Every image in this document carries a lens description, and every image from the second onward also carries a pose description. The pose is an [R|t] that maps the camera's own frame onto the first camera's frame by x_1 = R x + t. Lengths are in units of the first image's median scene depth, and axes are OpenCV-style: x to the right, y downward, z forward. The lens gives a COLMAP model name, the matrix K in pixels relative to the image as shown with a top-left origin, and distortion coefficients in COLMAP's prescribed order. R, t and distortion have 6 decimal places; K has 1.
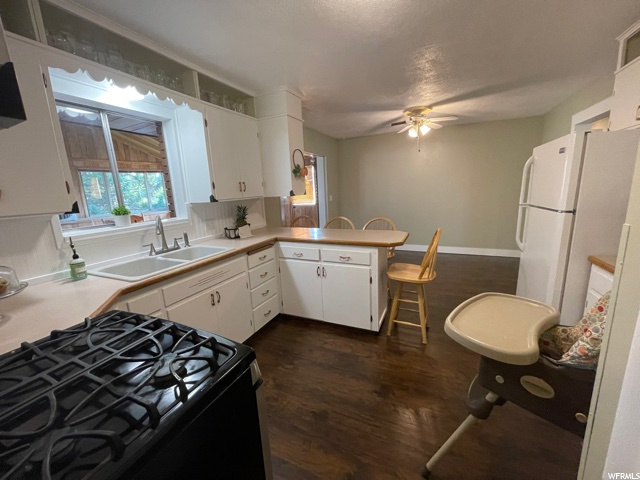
lens RADIAL K [[259.1, 0, 321.0], [0, 259.1, 239.6], [0, 0, 1]] dist [0.002791, 0.001925]
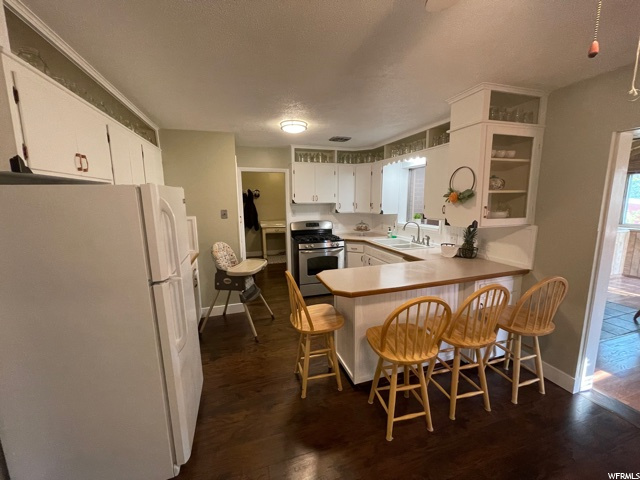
lens RADIAL K [[259.1, 0, 321.2], [0, 259.1, 238.2], [0, 0, 1]] dist [0.002791, 0.001925]
pose [[-0.739090, 0.152002, -0.656232, 1.069066], [-0.091746, 0.942414, 0.321619, -0.511393], [0.667329, 0.297912, -0.682583, 1.870185]]
